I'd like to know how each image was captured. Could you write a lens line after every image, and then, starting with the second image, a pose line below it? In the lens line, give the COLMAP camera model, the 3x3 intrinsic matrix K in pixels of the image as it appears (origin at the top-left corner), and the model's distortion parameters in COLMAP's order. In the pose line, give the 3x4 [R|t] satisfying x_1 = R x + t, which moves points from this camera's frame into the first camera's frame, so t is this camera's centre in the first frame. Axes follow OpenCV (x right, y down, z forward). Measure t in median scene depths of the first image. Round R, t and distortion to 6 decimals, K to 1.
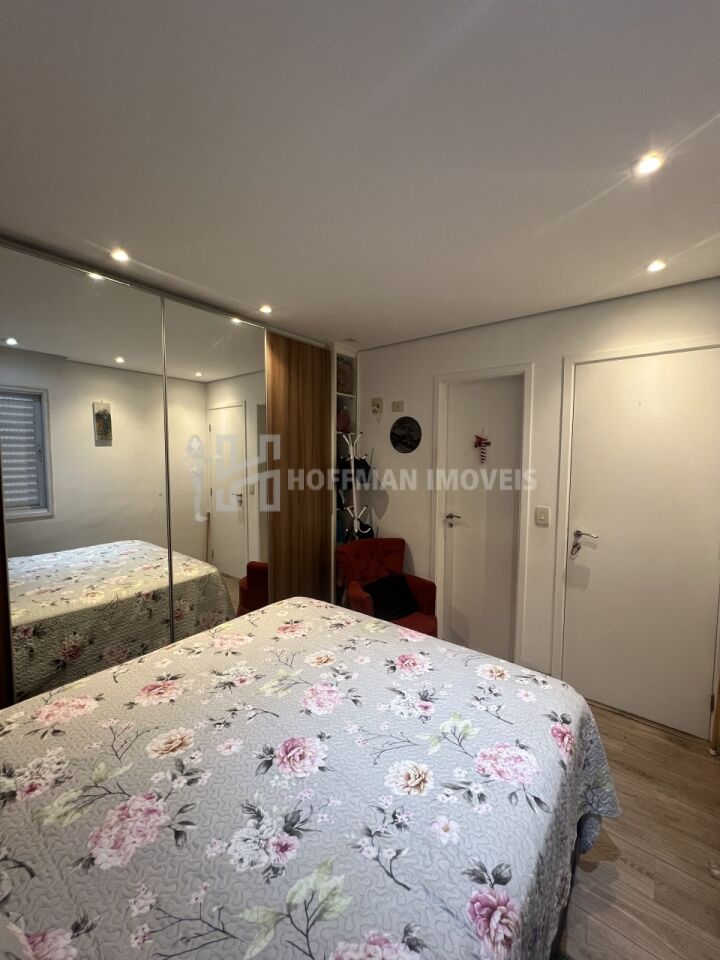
lens RADIAL K [[383.2, 0, 358.2], [0, 383.2, 478.4], [0, 0, 1]] dist [-0.001543, -0.000075]
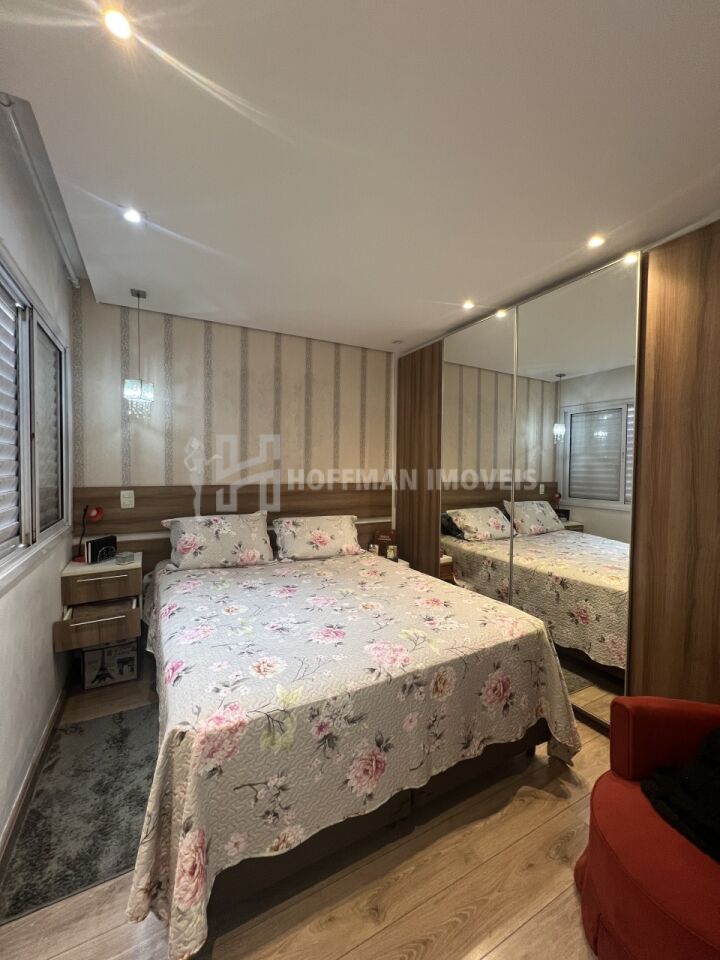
lens RADIAL K [[383.2, 0, 358.1], [0, 383.2, 480.9], [0, 0, 1]] dist [-0.001543, -0.000075]
pose [[-0.392064, 0.024349, -0.919615, 1.124093], [-0.066471, 0.996287, 0.054718, 0.029441], [0.917533, 0.082581, -0.388990, 1.581262]]
